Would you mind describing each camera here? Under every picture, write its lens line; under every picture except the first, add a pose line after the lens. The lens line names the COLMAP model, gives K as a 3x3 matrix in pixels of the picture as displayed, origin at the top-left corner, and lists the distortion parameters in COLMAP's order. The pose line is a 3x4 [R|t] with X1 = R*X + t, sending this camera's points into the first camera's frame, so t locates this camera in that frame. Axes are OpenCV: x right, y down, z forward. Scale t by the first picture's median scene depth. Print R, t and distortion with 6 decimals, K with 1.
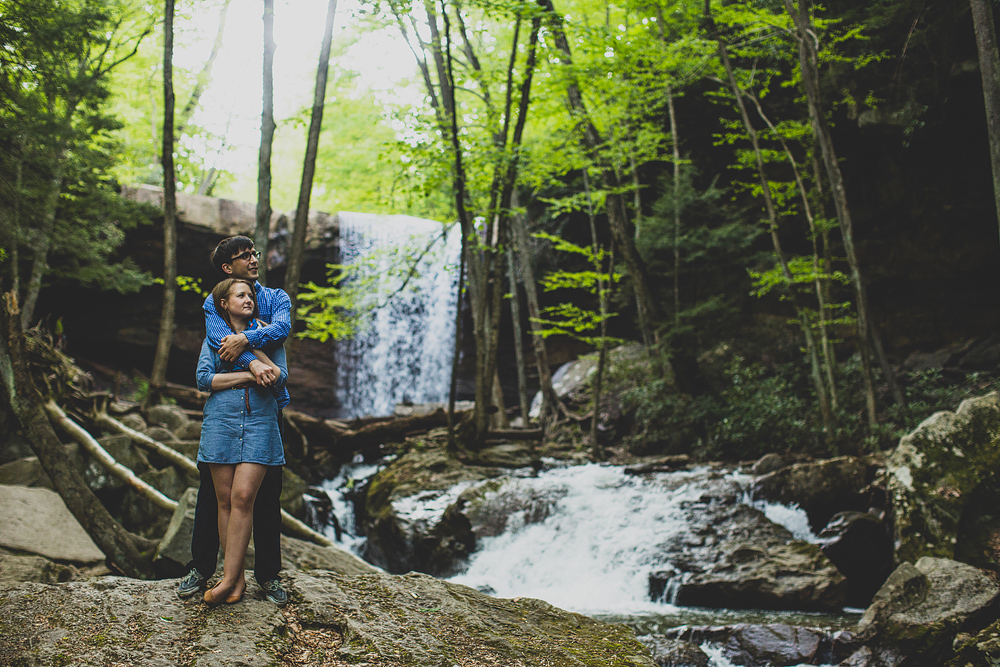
lens RADIAL K [[1545.7, 0, 500.0], [0, 1545.7, 333.5], [0, 0, 1]] dist [-0.018622, 0.976906]
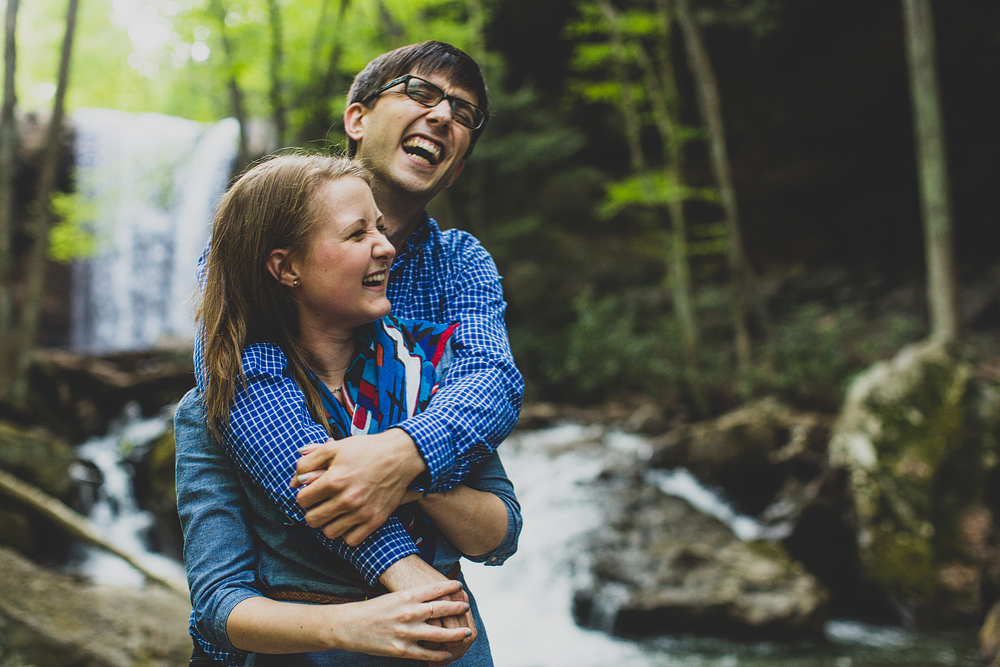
lens RADIAL K [[1545.7, 0, 500.0], [0, 1545.7, 333.5], [0, 0, 1]] dist [-0.018622, 0.976906]
pose [[0.984487, 0.003463, 0.175426, -0.058952], [-0.013093, 0.998468, 0.053764, -0.006911], [-0.174971, -0.055226, 0.983024, 0.241803]]
